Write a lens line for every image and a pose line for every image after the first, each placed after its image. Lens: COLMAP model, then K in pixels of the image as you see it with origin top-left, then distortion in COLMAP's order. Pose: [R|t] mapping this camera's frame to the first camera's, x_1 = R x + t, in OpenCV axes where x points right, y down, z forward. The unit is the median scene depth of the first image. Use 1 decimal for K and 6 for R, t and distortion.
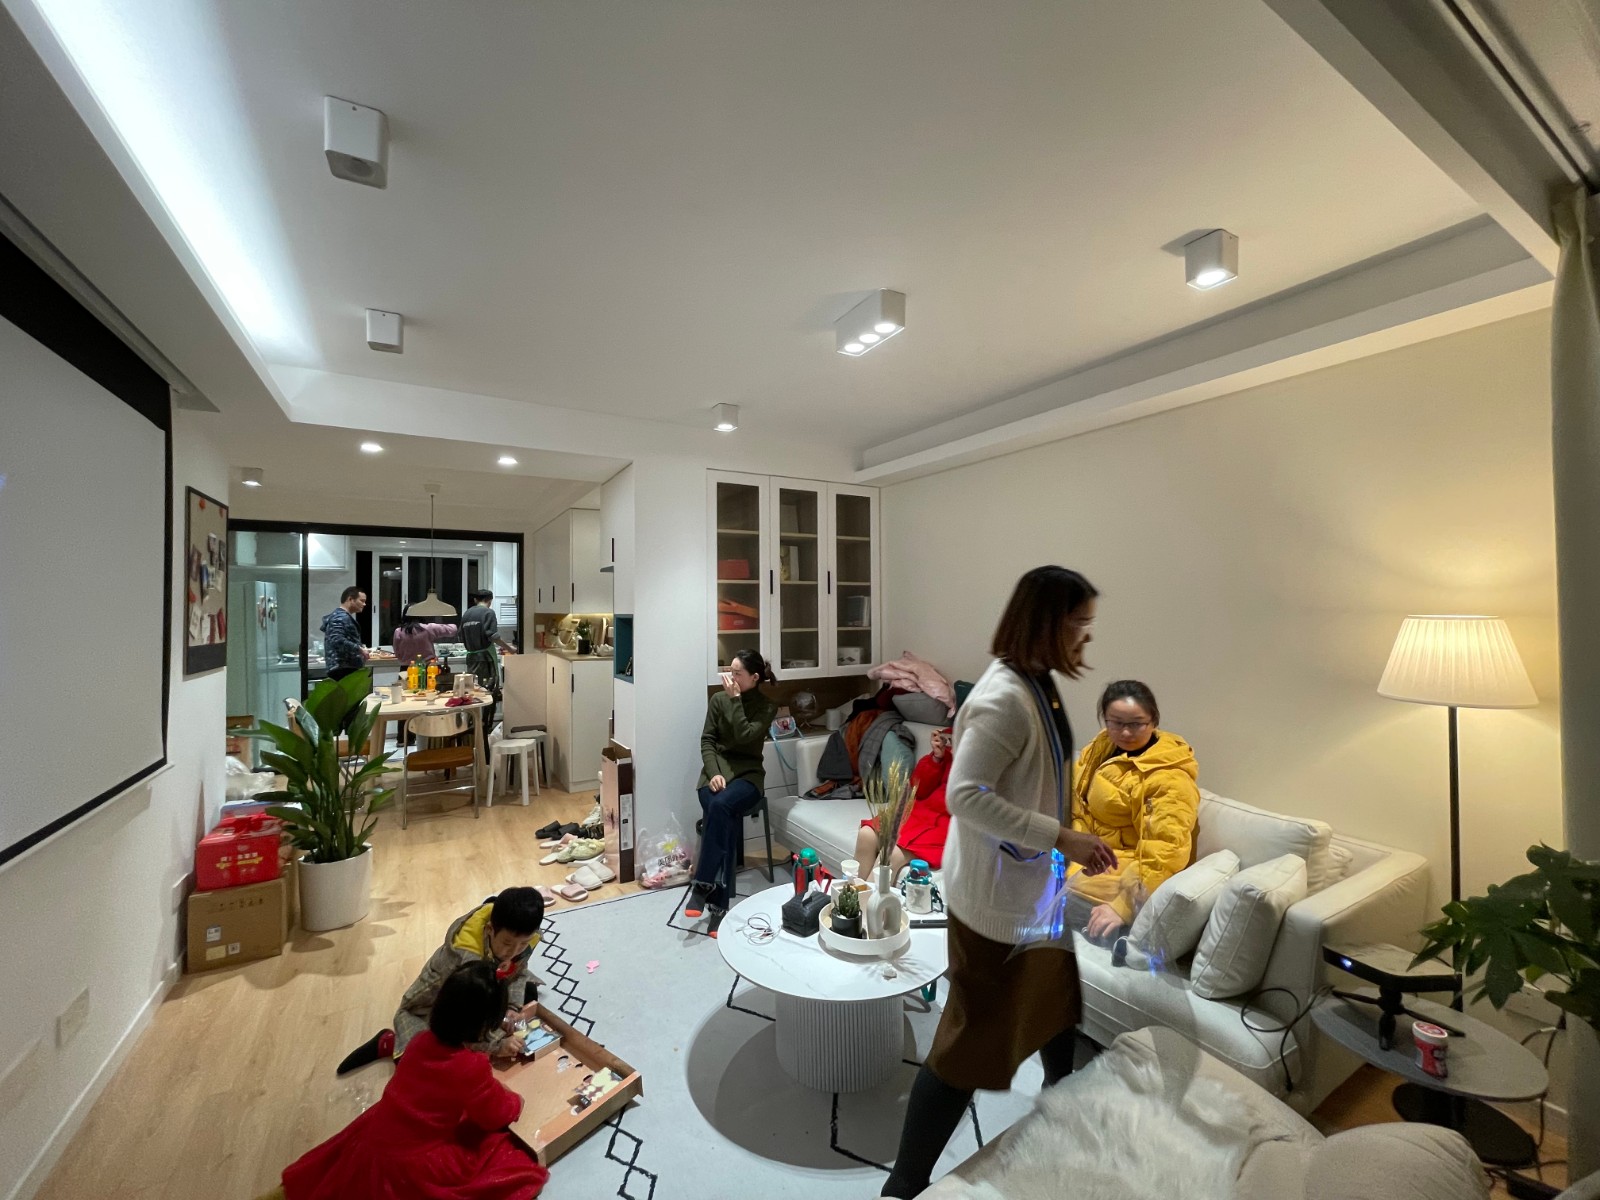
lens RADIAL K [[644.9, 0, 797.1], [0, 644.9, 598.0], [0, 0, 1]] dist [-0.007914, 0.000763]
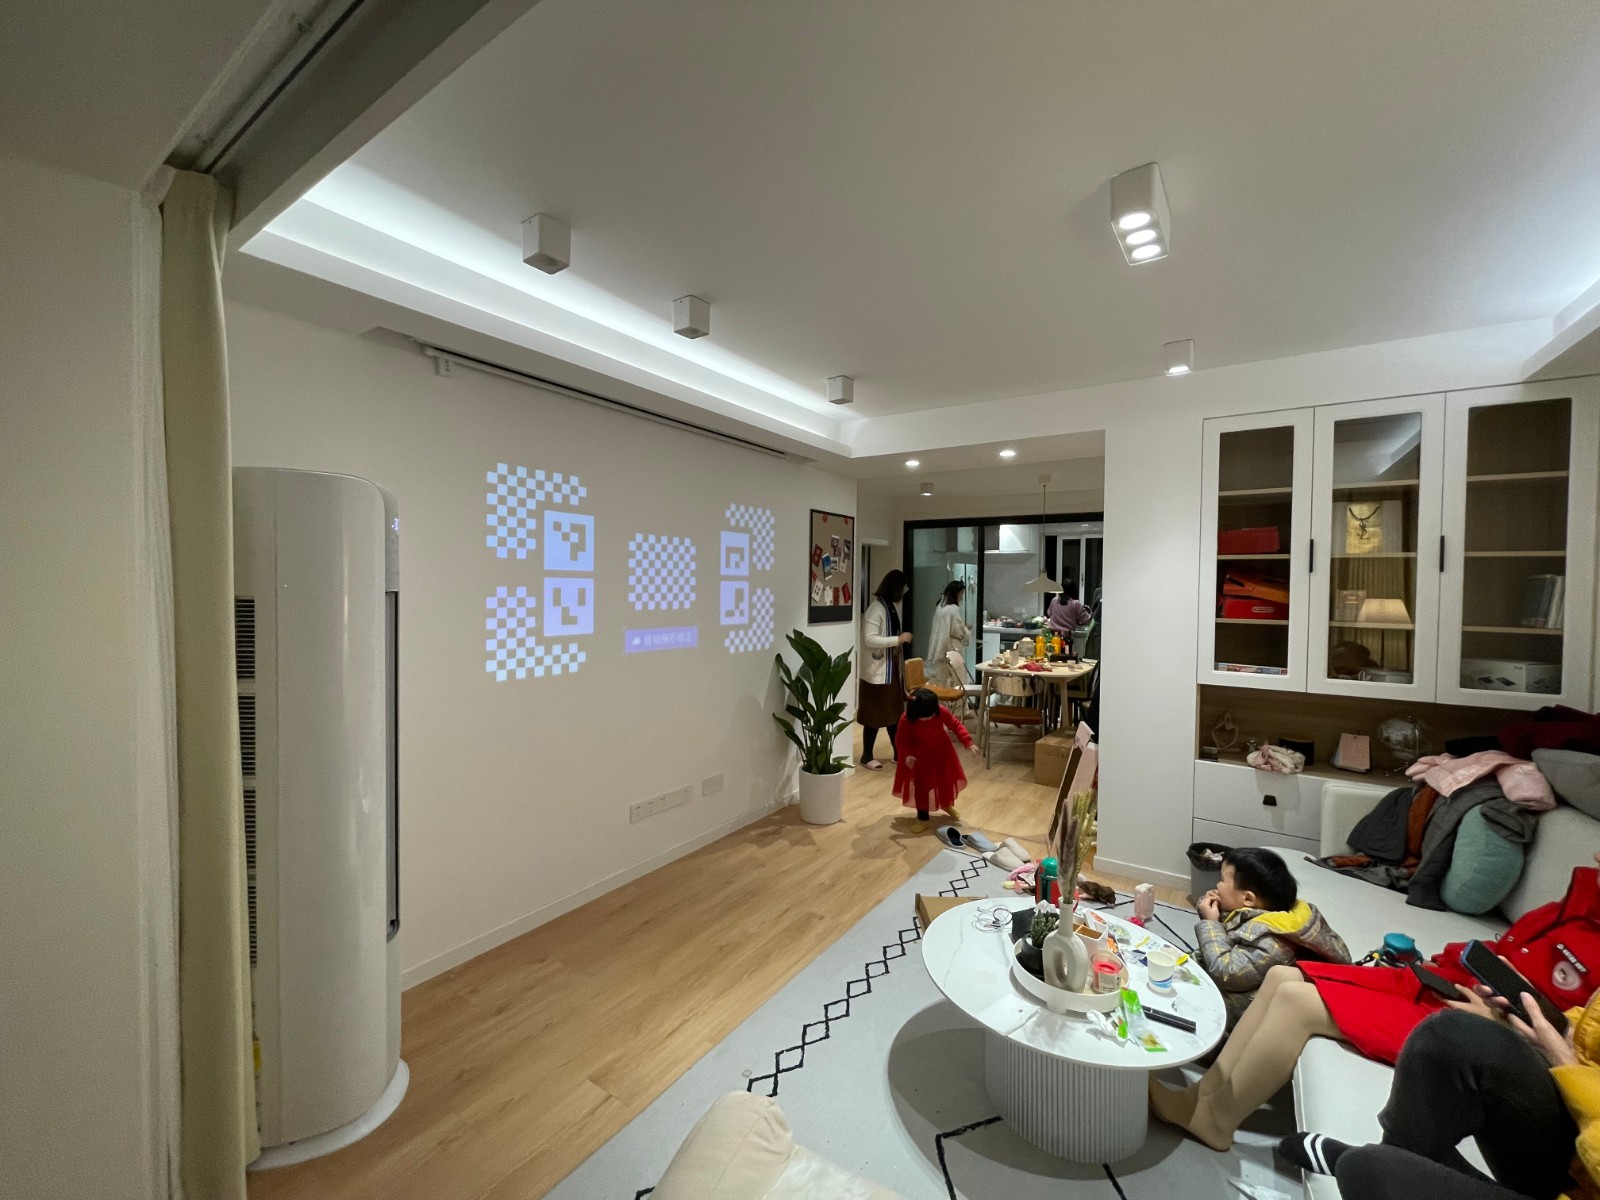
lens RADIAL K [[644.9, 0, 798.9], [0, 644.9, 598.0], [0, 0, 1]] dist [-0.007914, 0.000763]
pose [[0.428410, 0.031893, -0.903022, 0.362382], [-0.000561, 0.999386, 0.035030, -0.002248], [0.903584, -0.014500, 0.428165, 0.173748]]
